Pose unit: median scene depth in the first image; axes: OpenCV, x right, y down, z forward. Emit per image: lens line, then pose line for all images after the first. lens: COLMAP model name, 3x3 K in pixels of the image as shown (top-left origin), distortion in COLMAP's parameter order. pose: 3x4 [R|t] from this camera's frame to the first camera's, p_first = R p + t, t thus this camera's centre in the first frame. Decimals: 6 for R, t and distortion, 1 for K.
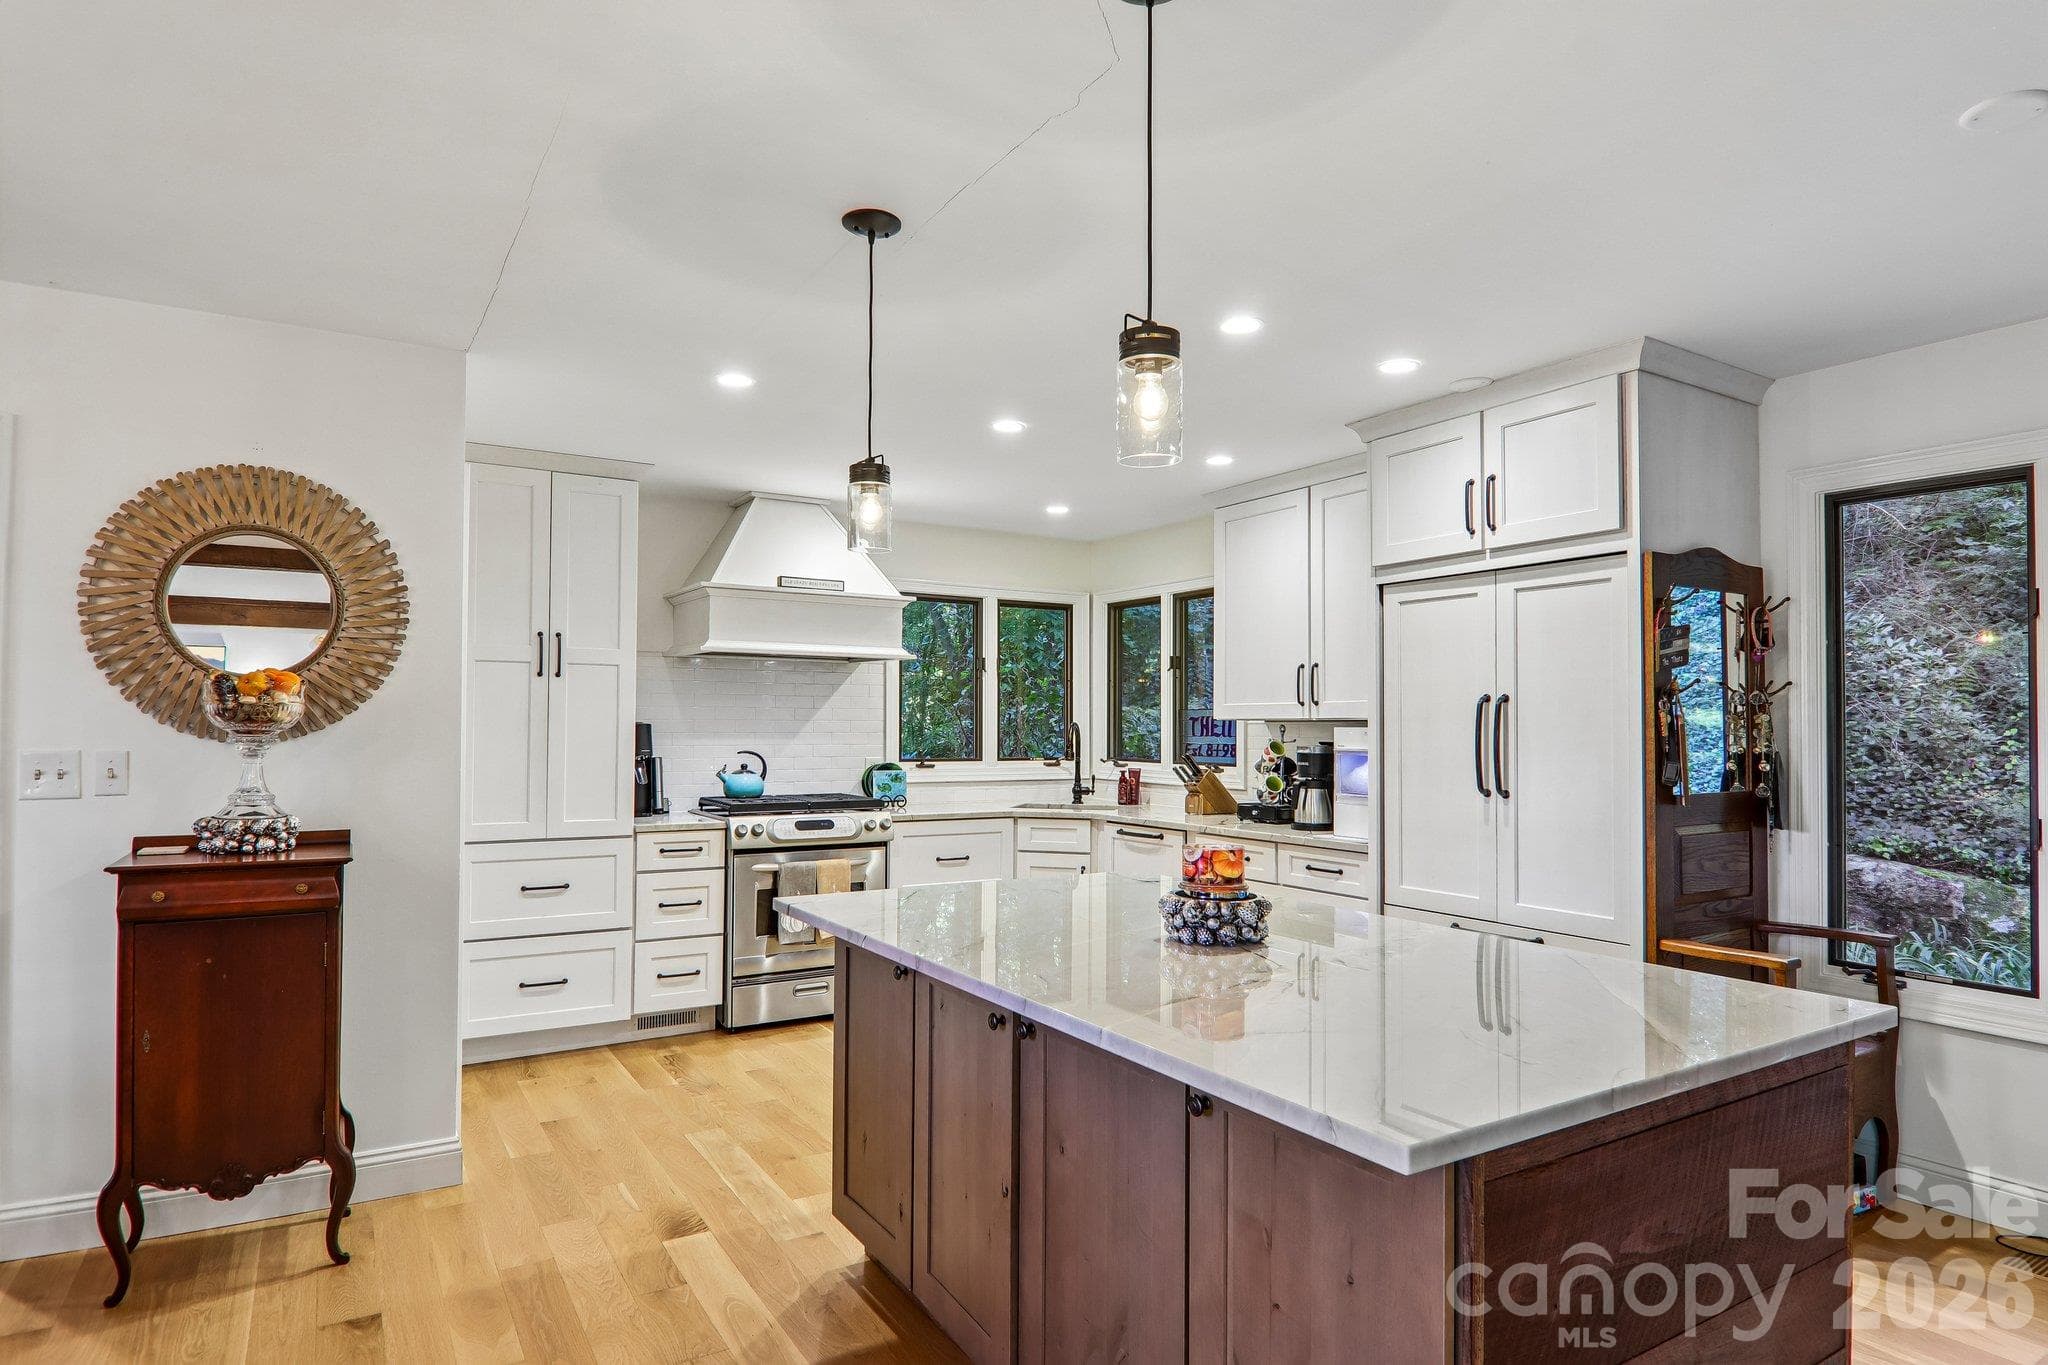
lens RADIAL K [[1131.7, 0, 1027.4], [0, 1131.7, 708.0], [0, 0, 1]] dist [0.004791, -0.019052]
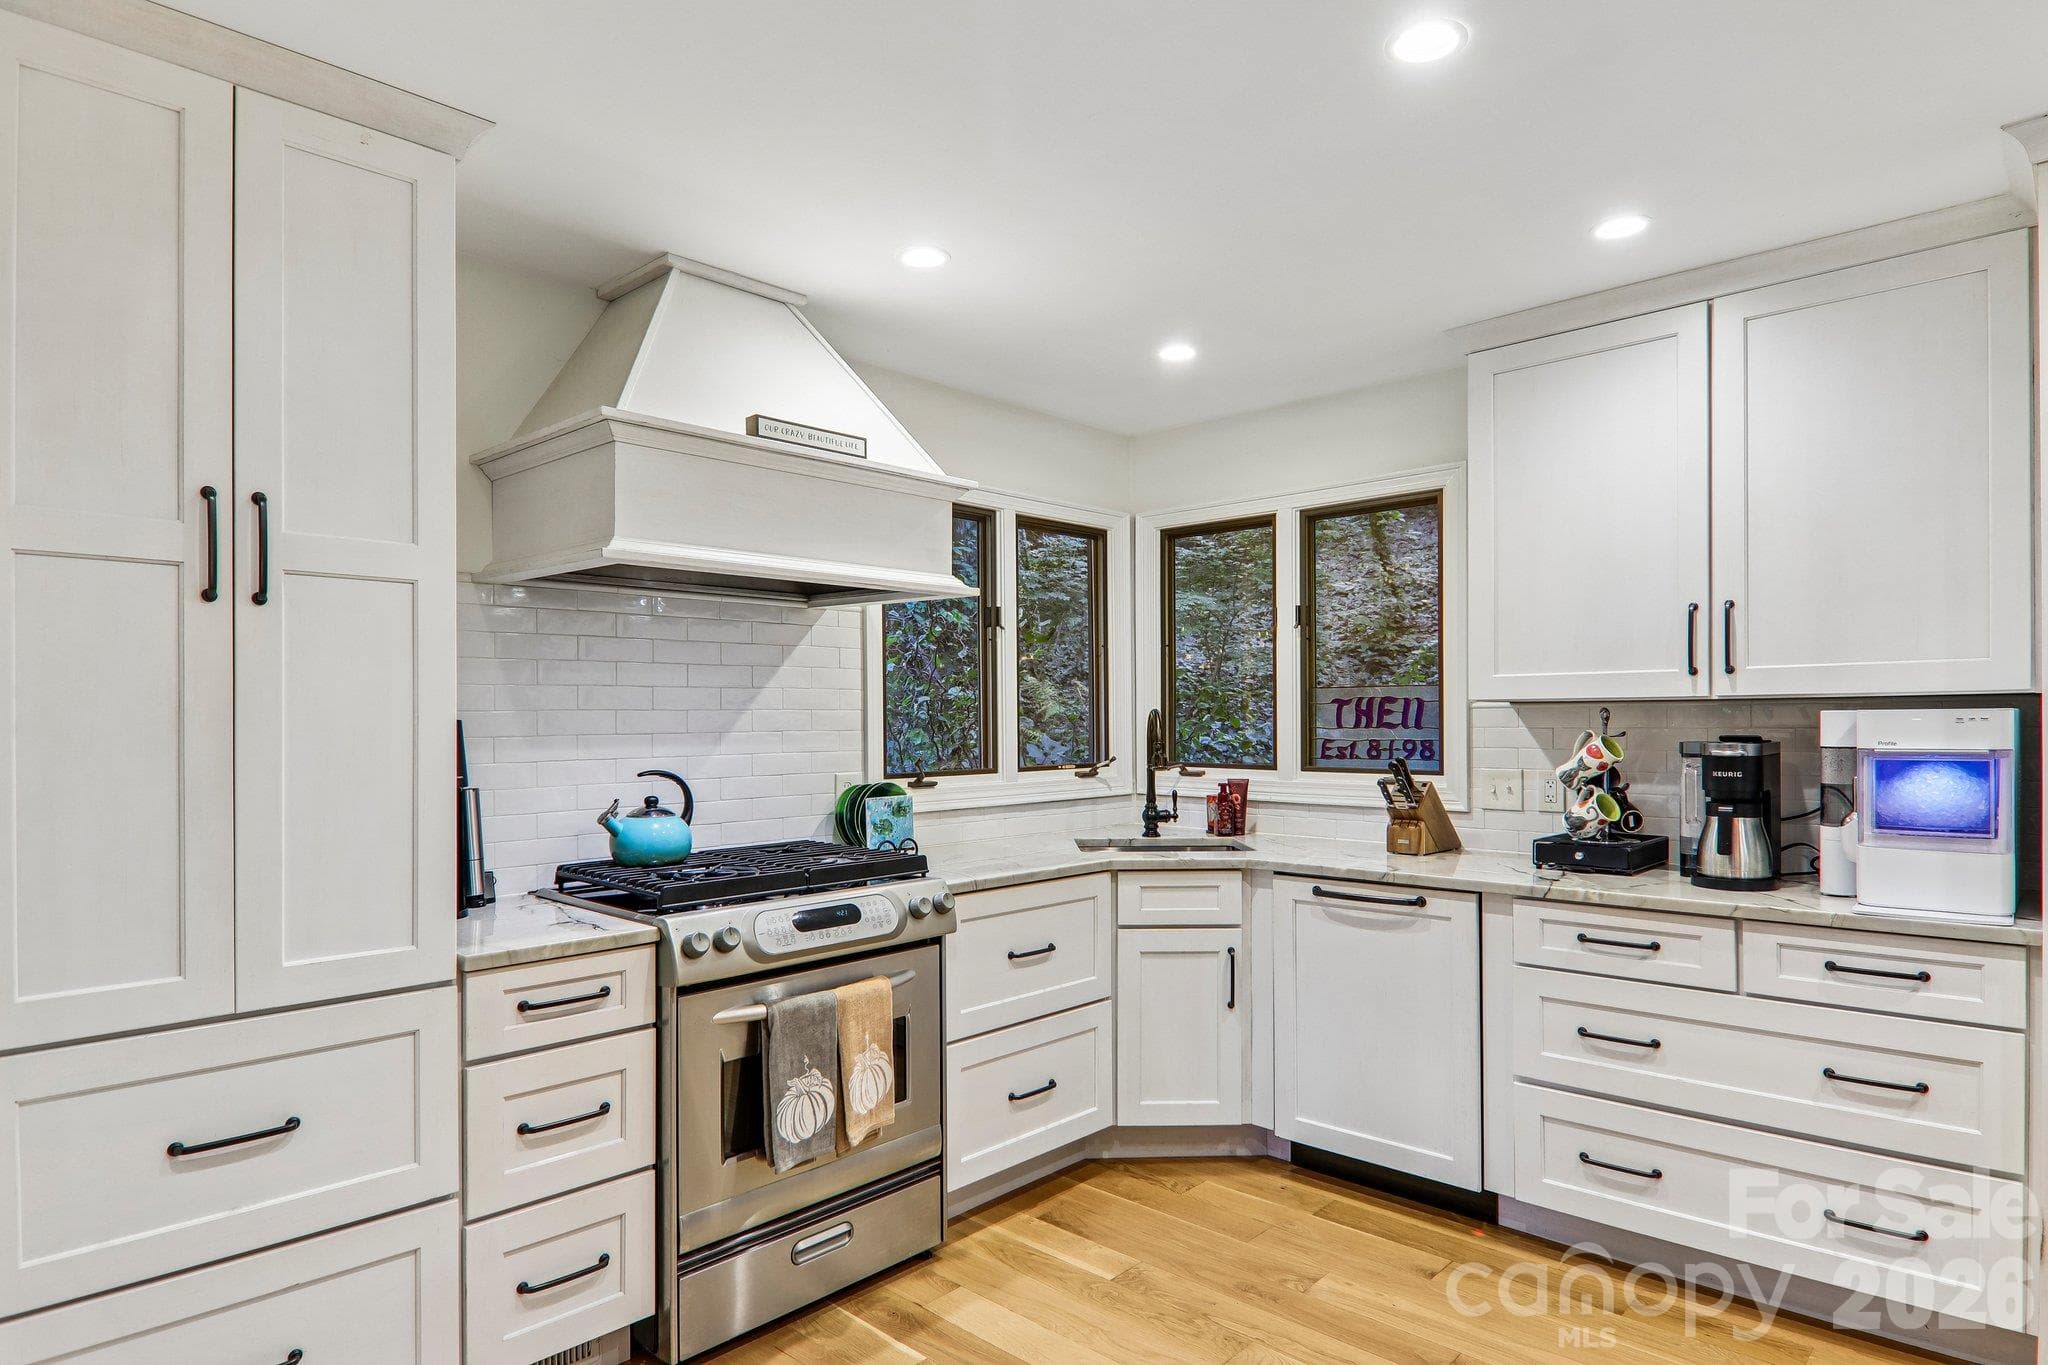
lens RADIAL K [[1140.9, 0, 1025.9], [0, 1140.9, 711.5], [0, 0, 1]] dist [-0.000070, -0.017477]
pose [[0.966365, -0.010715, 0.256950, -0.241874], [0.007436, 0.999878, 0.013730, 0.006185], [-0.257066, -0.011357, 0.966327, 0.511718]]
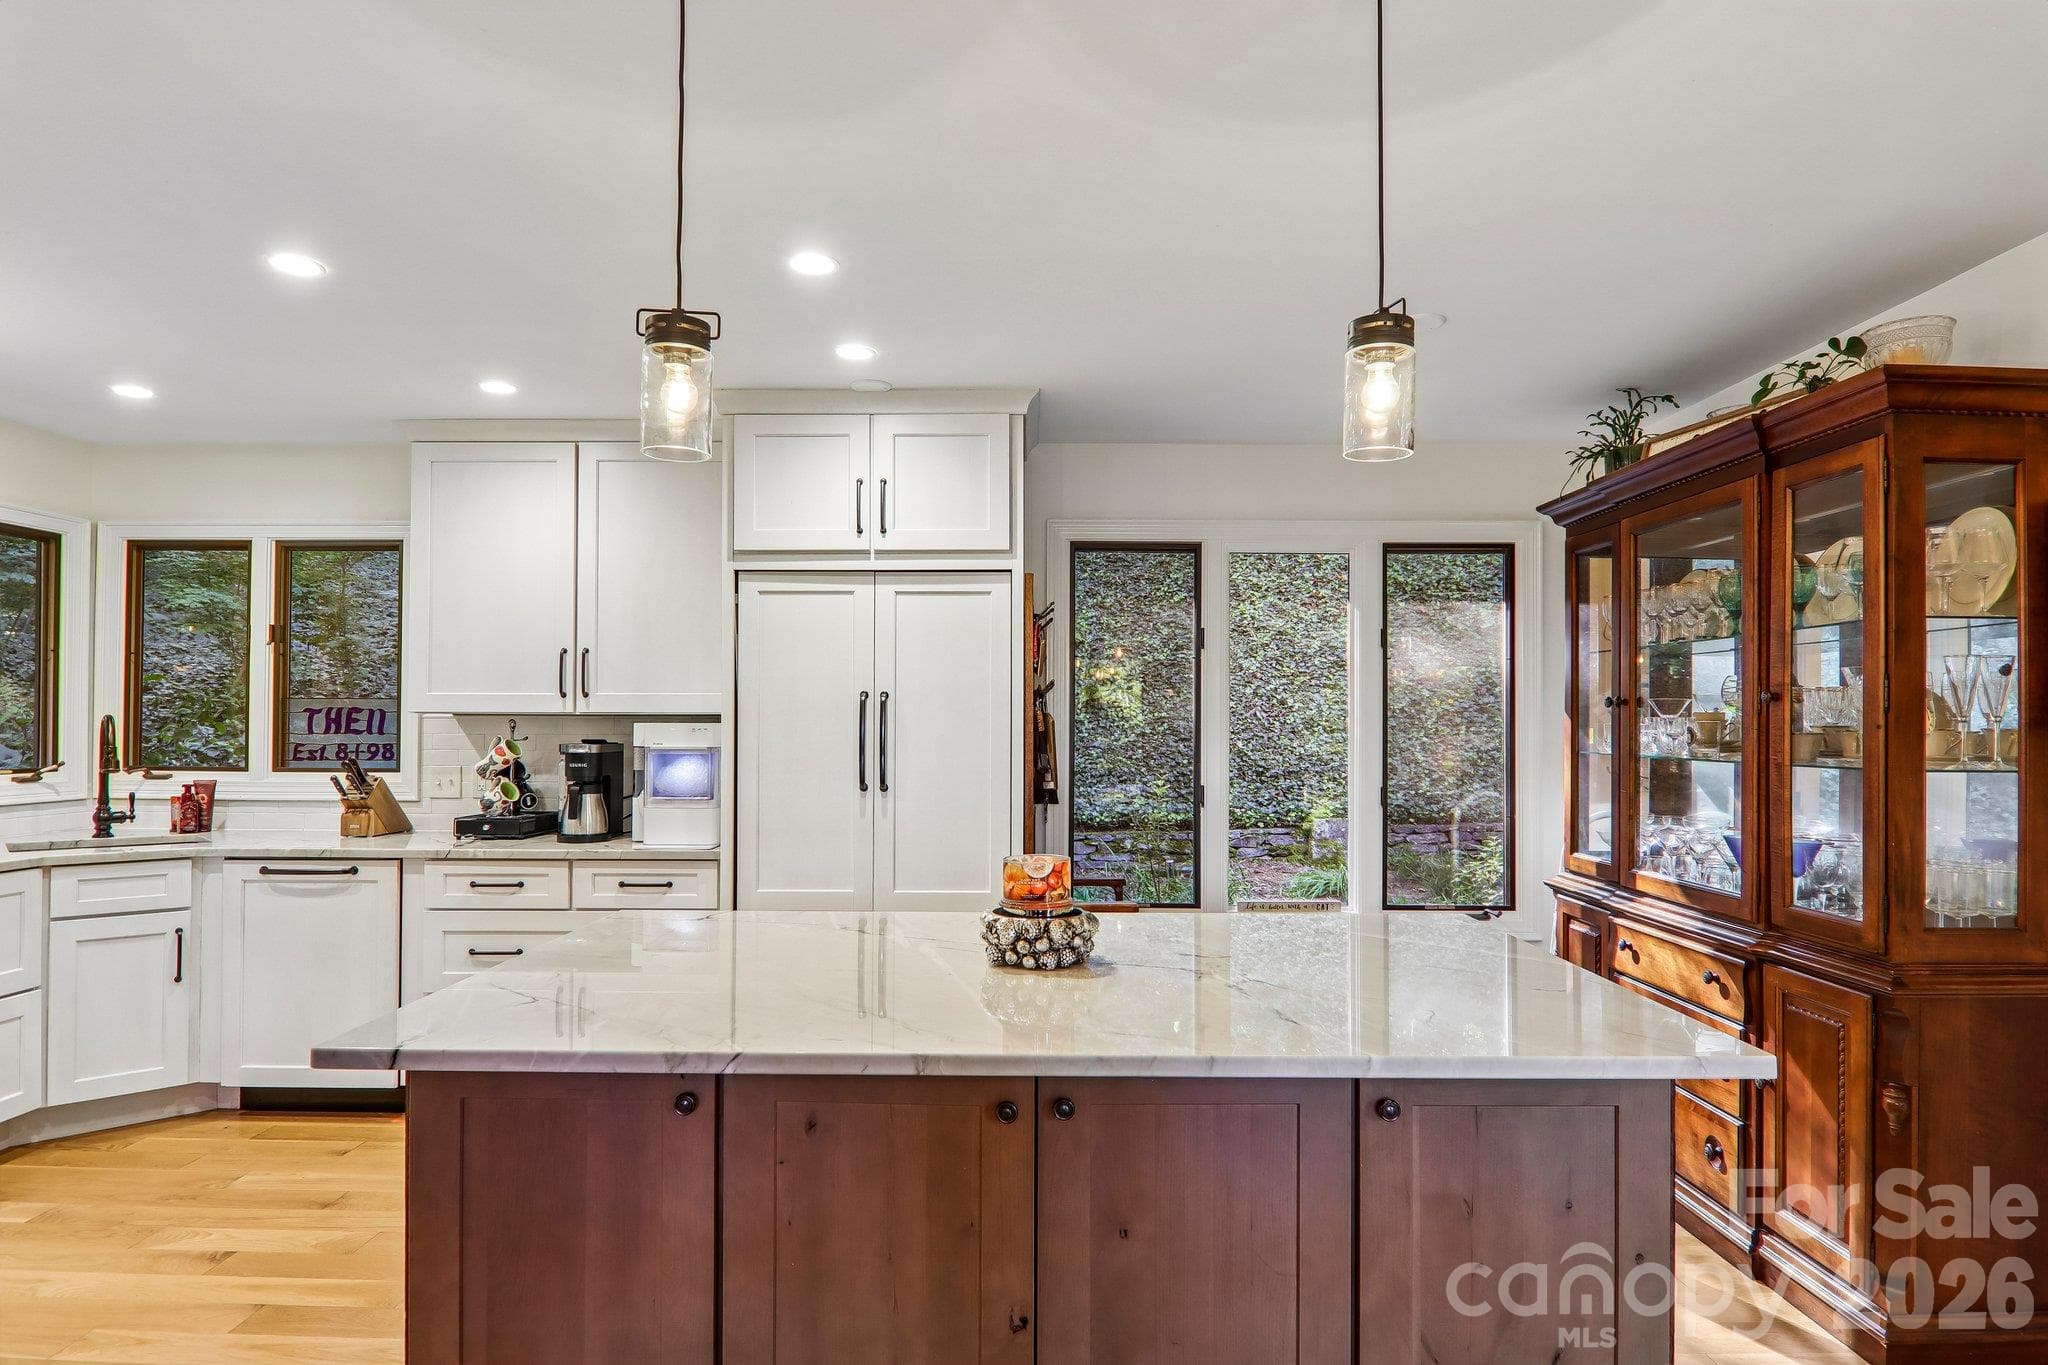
lens RADIAL K [[1131.7, 0, 1027.4], [0, 1131.7, 708.0], [0, 0, 1]] dist [0.004791, -0.019052]
pose [[0.533487, 0.008020, 0.845770, -0.288620], [-0.015419, 0.999881, 0.000245, 0.000404], [-0.845668, -0.013172, 0.533547, 0.247060]]
